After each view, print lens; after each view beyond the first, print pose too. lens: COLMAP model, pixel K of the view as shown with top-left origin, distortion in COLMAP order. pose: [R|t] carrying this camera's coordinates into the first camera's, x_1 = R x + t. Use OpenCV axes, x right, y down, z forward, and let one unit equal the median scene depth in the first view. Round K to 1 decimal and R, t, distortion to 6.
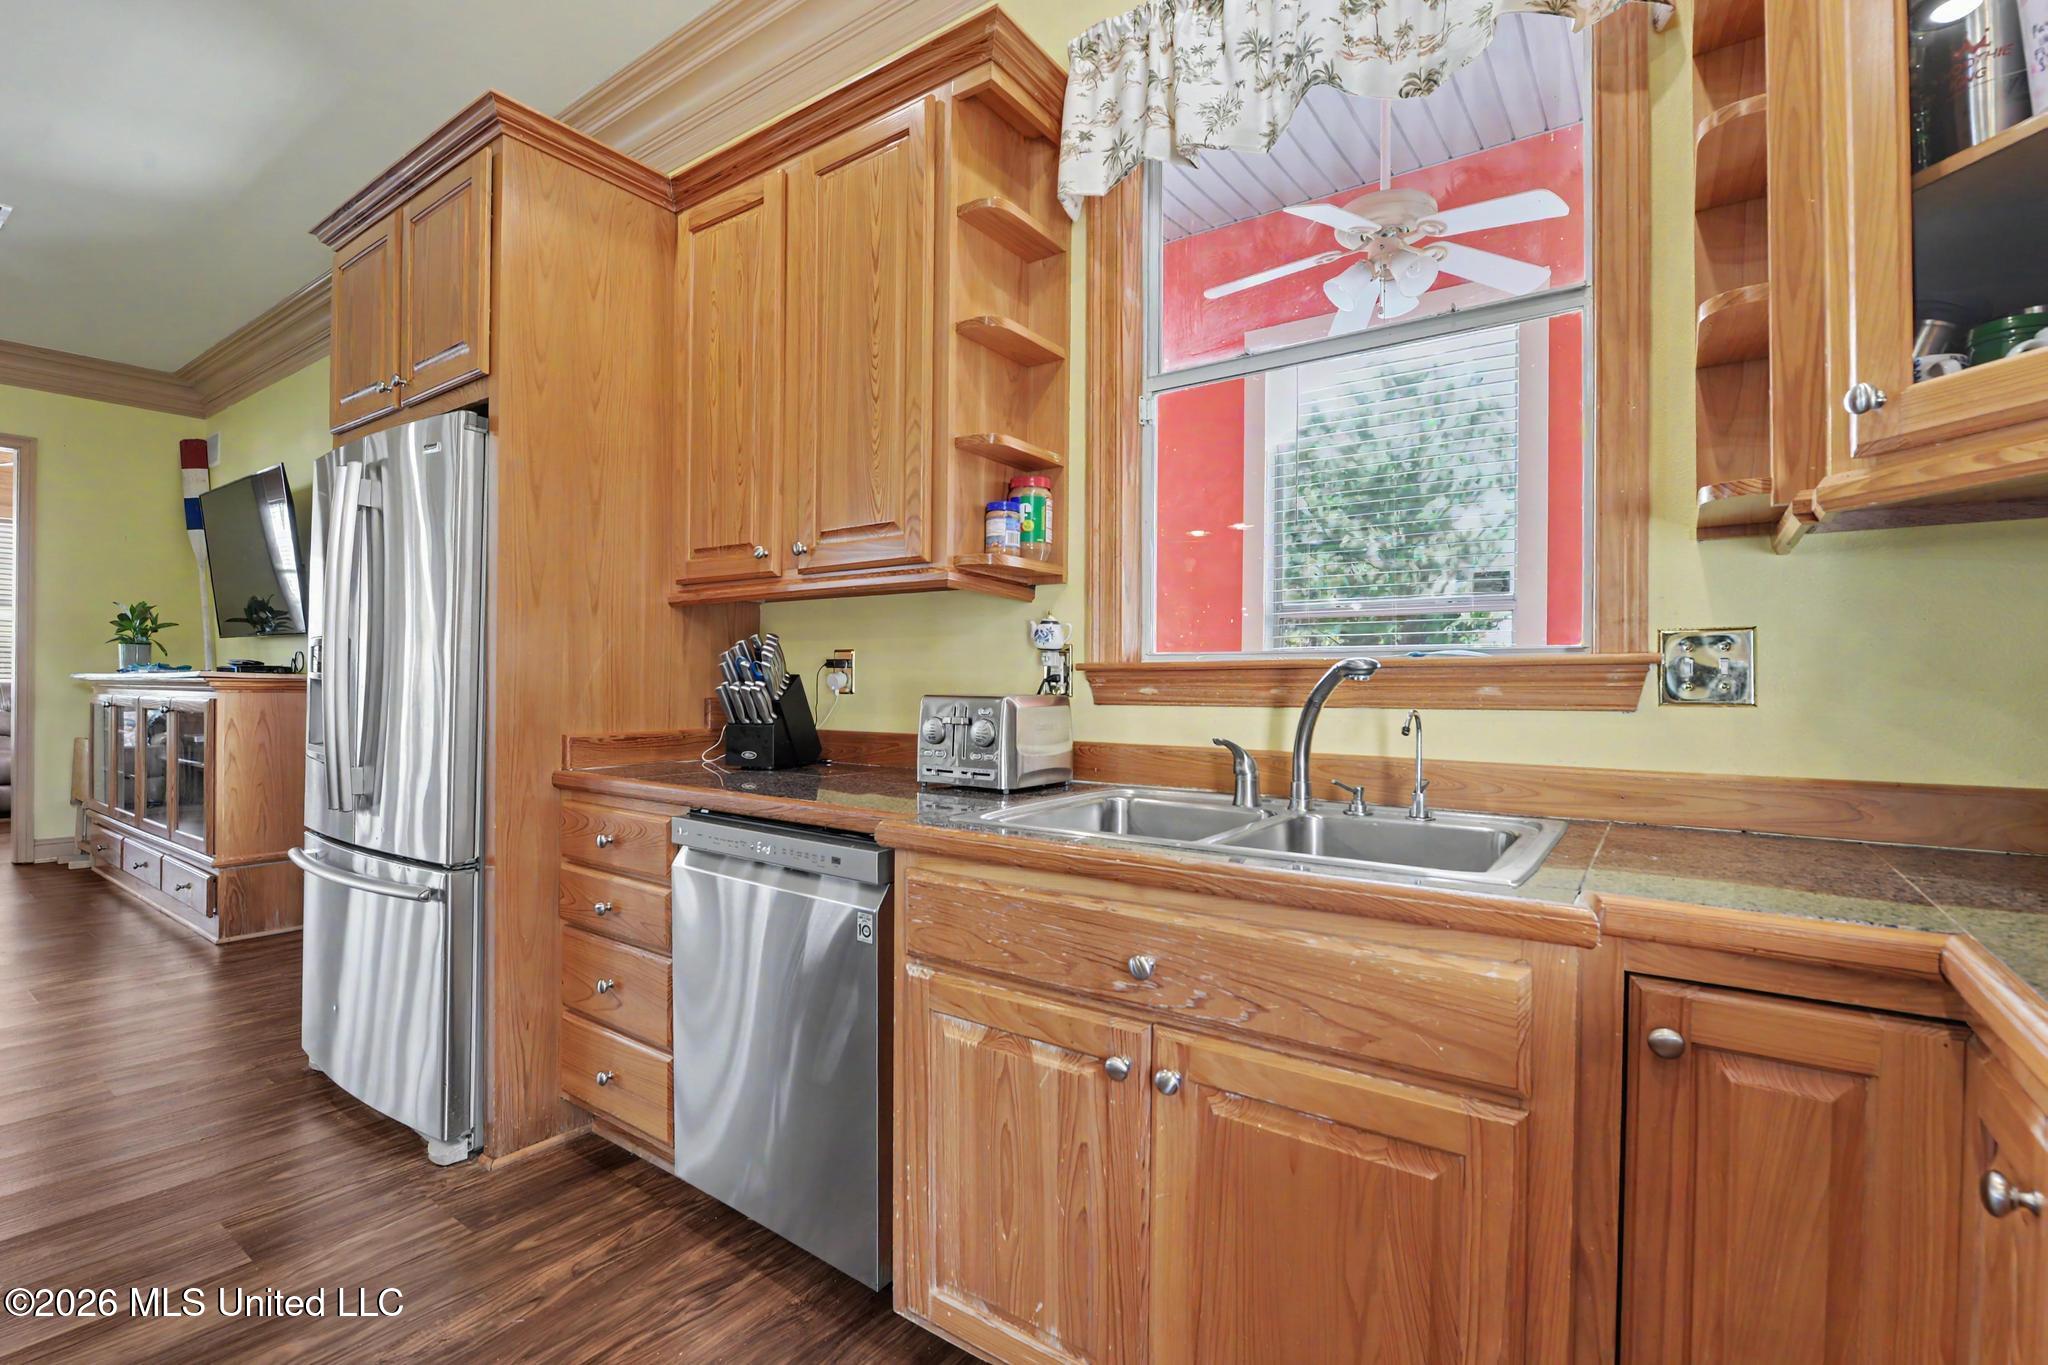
lens RADIAL K [[893.5, 0, 1055.4], [0, 893.5, 679.1], [0, 0, 1]] dist [-0.013022, -0.001439]
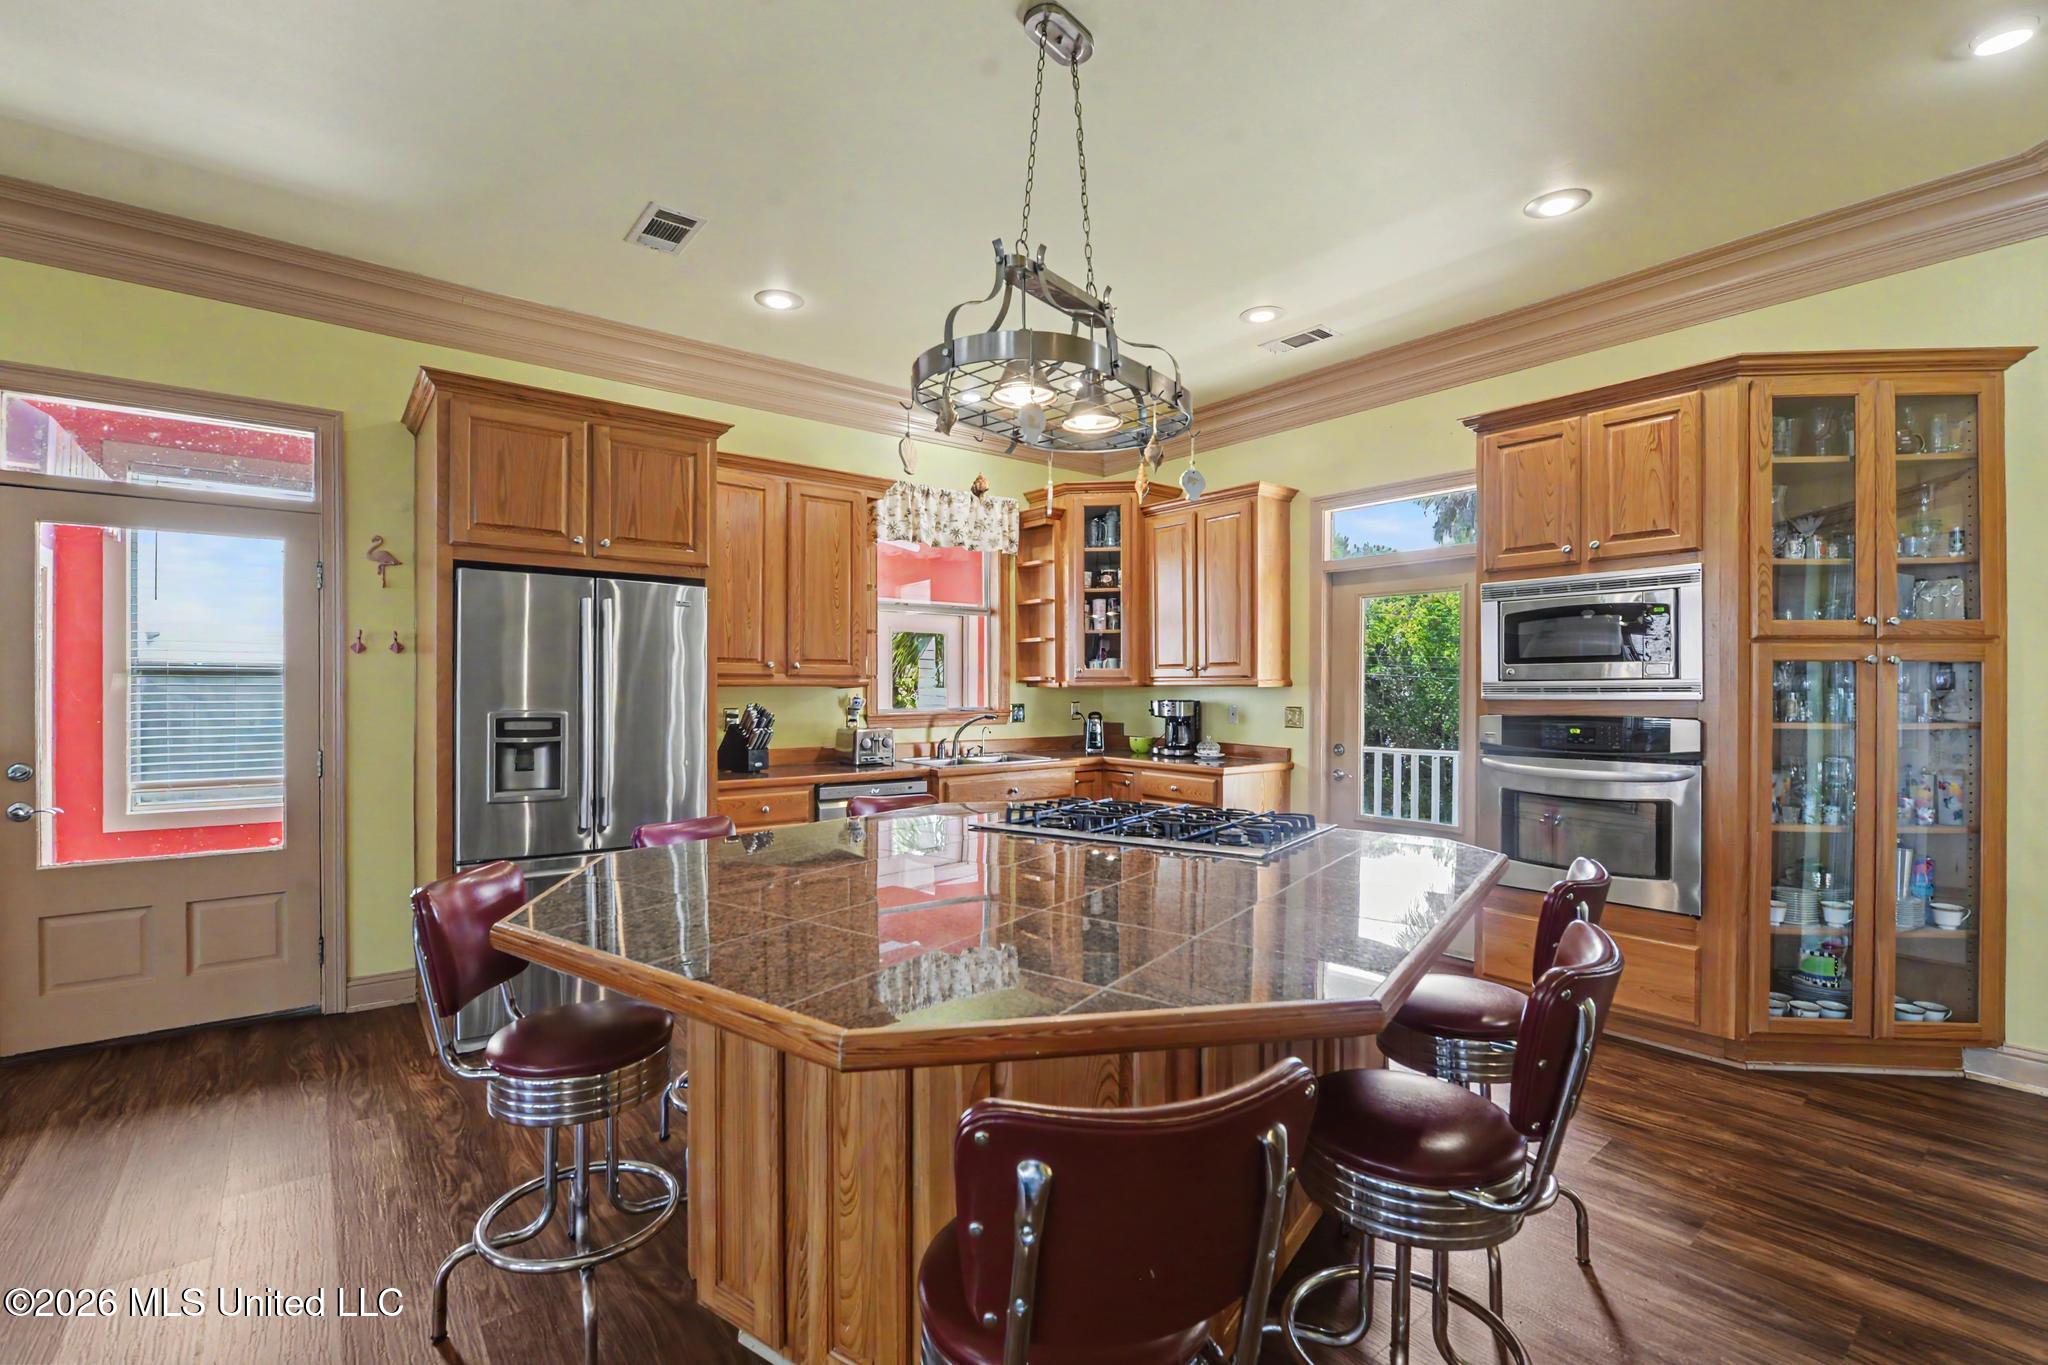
lens RADIAL K [[893.5, 0, 998.0], [0, 893.5, 696.5], [0, 0, 1]] dist [-0.013022, -0.001439]
pose [[0.277054, -0.018191, 0.960682, -2.354004], [-0.005358, 0.999776, 0.020476, -0.125026], [-0.960839, -0.010820, 0.276895, -0.075828]]
